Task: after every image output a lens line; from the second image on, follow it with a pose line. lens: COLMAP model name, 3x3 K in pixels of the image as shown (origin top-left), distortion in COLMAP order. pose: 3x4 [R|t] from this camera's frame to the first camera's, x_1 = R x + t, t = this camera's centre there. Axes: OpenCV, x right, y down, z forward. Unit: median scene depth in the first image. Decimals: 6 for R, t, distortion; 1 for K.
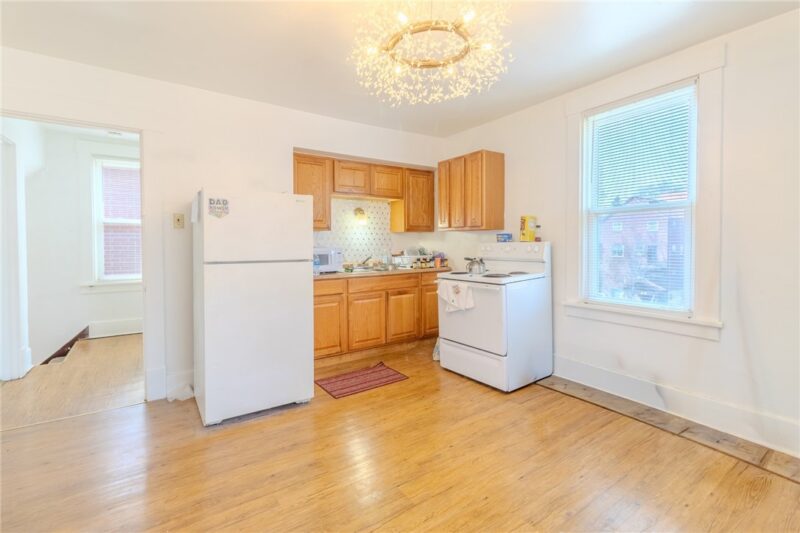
lens RADIAL K [[365.9, 0, 402.8], [0, 365.9, 253.4], [0, 0, 1]] dist [0.000809, -0.000064]
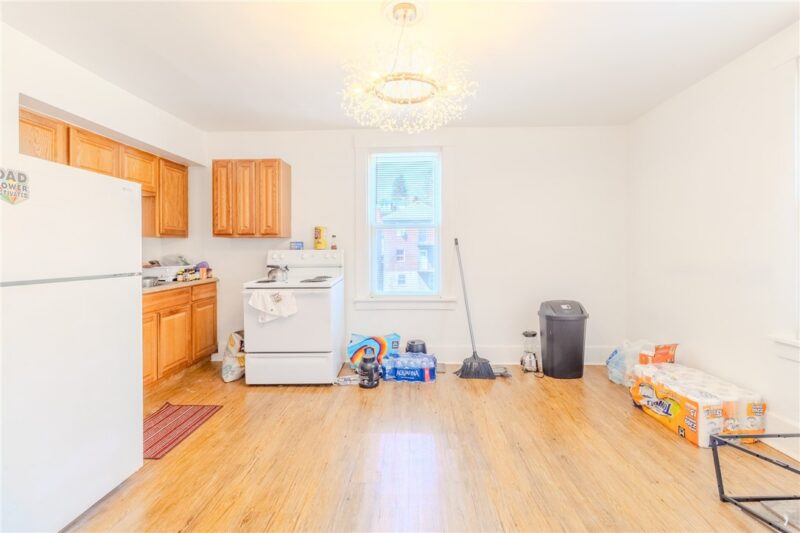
lens RADIAL K [[365.9, 0, 402.8], [0, 365.9, 253.4], [0, 0, 1]] dist [0.000809, -0.000064]
pose [[0.599074, -0.004234, 0.800682, -0.362664], [0.023689, 0.999642, -0.012438, 0.000195], [-0.800343, 0.026418, 0.598960, 0.112667]]
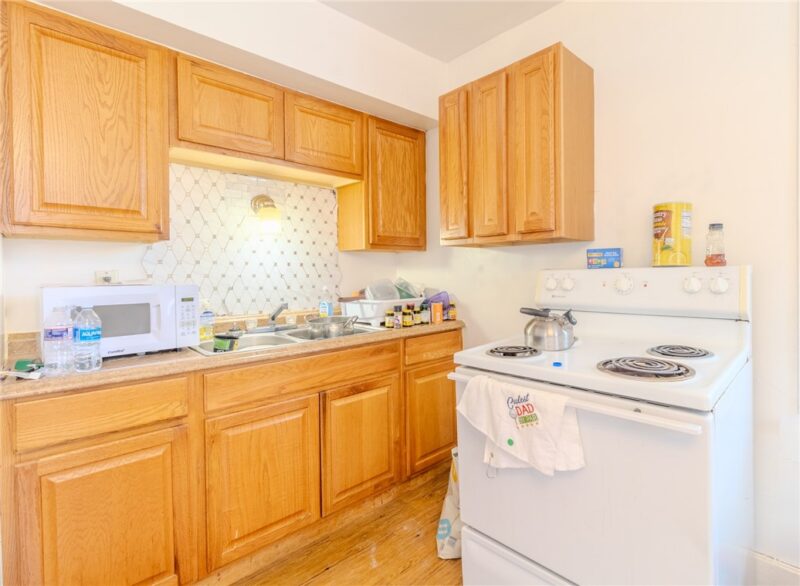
lens RADIAL K [[406.3, 0, 445.0], [0, 406.3, 278.0], [0, 0, 1]] dist [0.000899, 0.000294]
pose [[0.982646, -0.006405, 0.185379, 0.007750], [0.010074, 0.999772, -0.018854, -0.012130], [-0.185215, 0.020394, 0.982486, 0.536425]]
